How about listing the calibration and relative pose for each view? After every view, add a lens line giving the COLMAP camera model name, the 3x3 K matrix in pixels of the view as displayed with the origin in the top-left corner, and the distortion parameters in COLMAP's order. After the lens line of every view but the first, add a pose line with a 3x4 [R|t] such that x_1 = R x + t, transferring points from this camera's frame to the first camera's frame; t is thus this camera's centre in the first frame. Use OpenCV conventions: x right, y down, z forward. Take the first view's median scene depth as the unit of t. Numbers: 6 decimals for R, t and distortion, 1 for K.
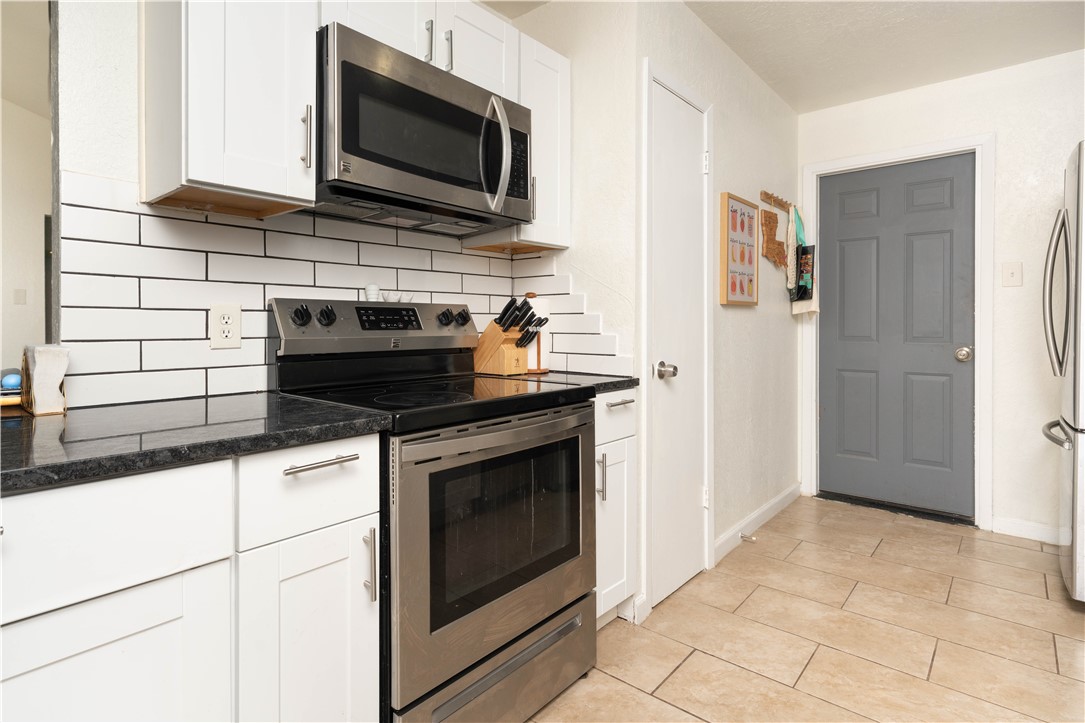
lens RADIAL K [[548.2, 0, 561.7], [0, 548.2, 322.8], [0, 0, 1]] dist [0.000097, 0.000280]
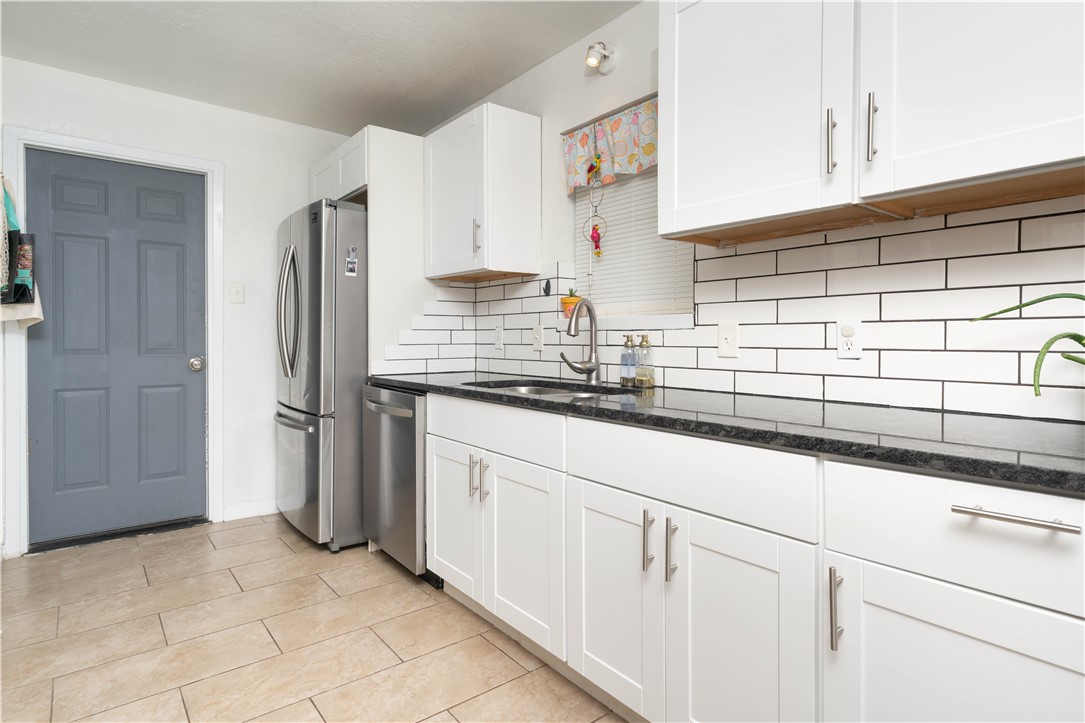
lens RADIAL K [[571.4, 0, 508.5], [0, 571.4, 343.1], [0, 0, 1]] dist [0.003082, 0.000810]
pose [[0.227667, -0.007117, 0.973713, -0.257068], [-0.008015, 0.999926, 0.009183, 0.001552], [-0.973706, -0.009895, 0.227593, 0.204036]]
